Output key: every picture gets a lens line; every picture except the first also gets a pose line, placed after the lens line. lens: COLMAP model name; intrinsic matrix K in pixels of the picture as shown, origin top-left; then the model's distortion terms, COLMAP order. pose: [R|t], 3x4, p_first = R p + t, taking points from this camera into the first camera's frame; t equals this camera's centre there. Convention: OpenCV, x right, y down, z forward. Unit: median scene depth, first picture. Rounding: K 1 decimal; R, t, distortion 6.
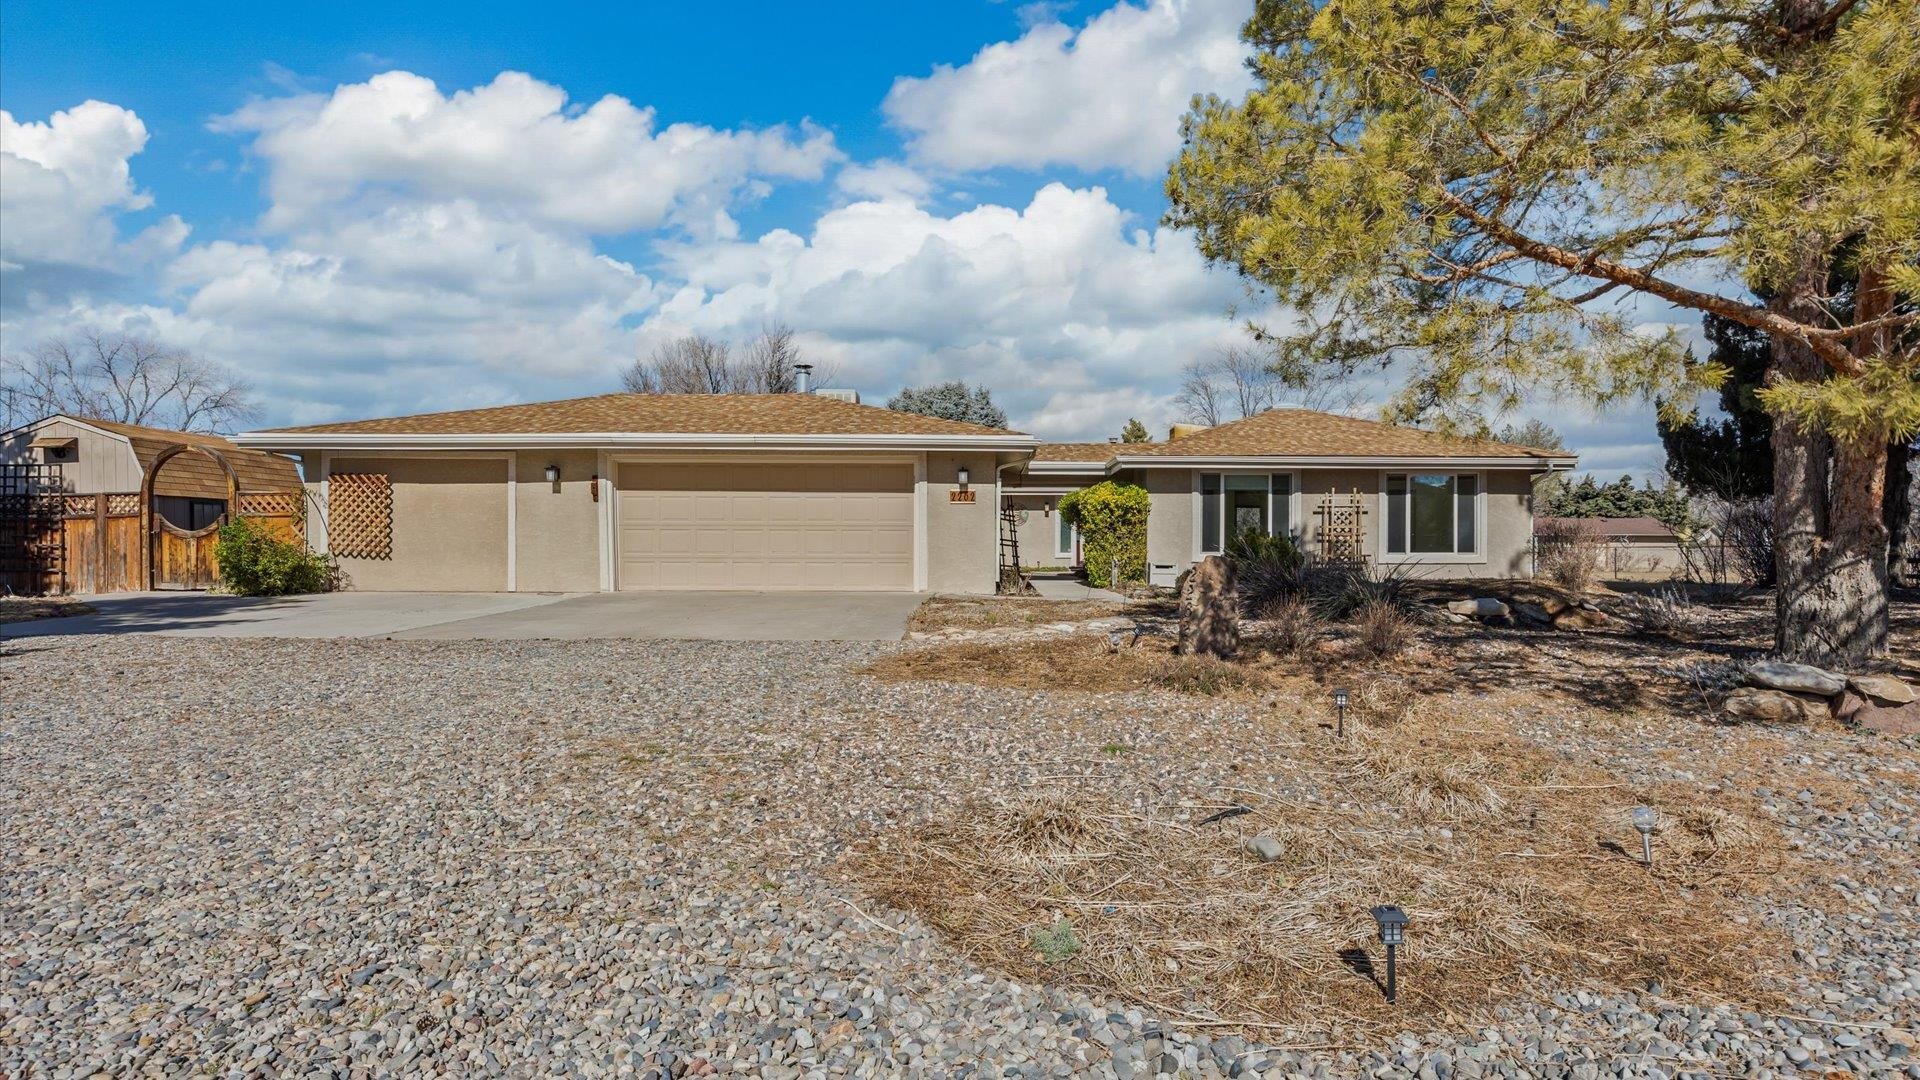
lens RADIAL K [[818.0, 0, 952.0], [0, 818.0, 535.6], [0, 0, 1]] dist [-0.010452, 0.000248]
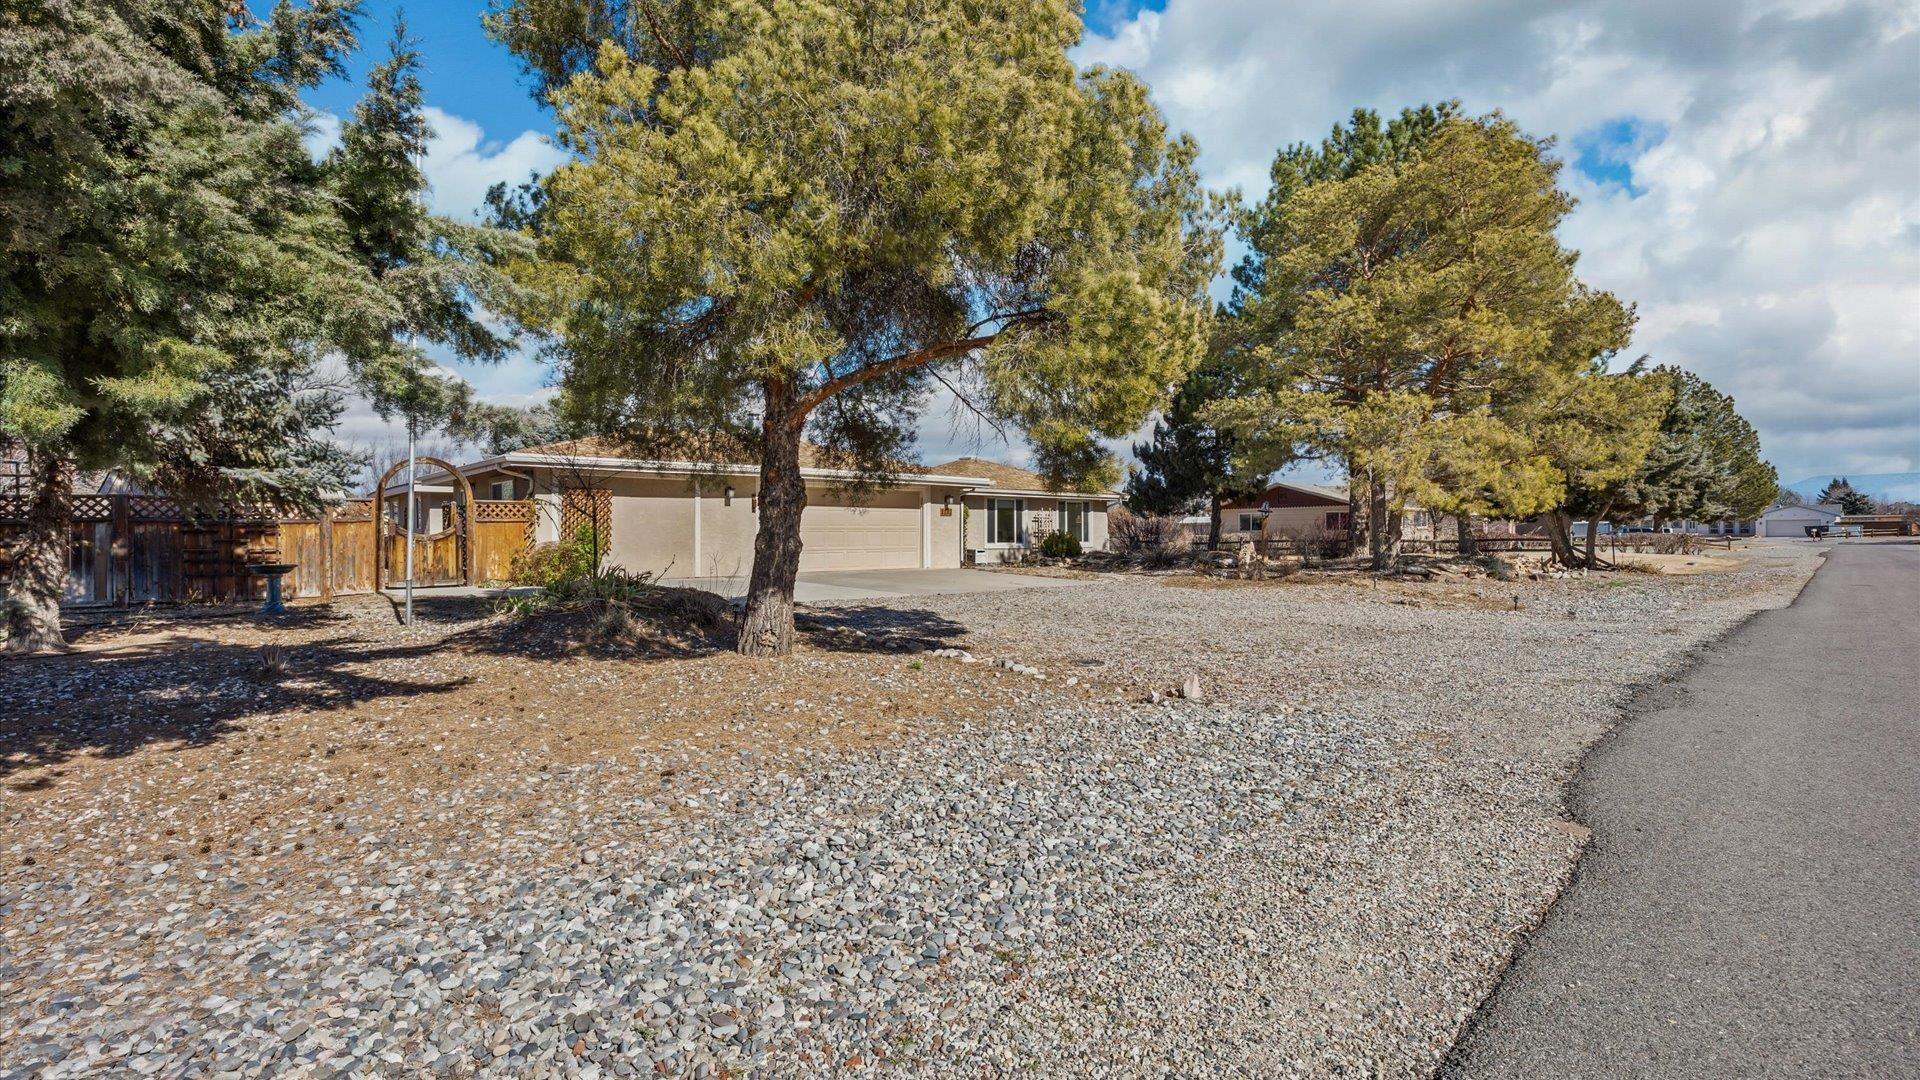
lens RADIAL K [[818.0, 0, 952.0], [0, 818.0, 535.6], [0, 0, 1]] dist [-0.010452, 0.000248]
pose [[0.736081, -0.010456, 0.676813, -1.168952], [0.013247, 0.999912, 0.001040, 0.004415], [-0.676764, 0.008200, 0.736155, -0.330438]]
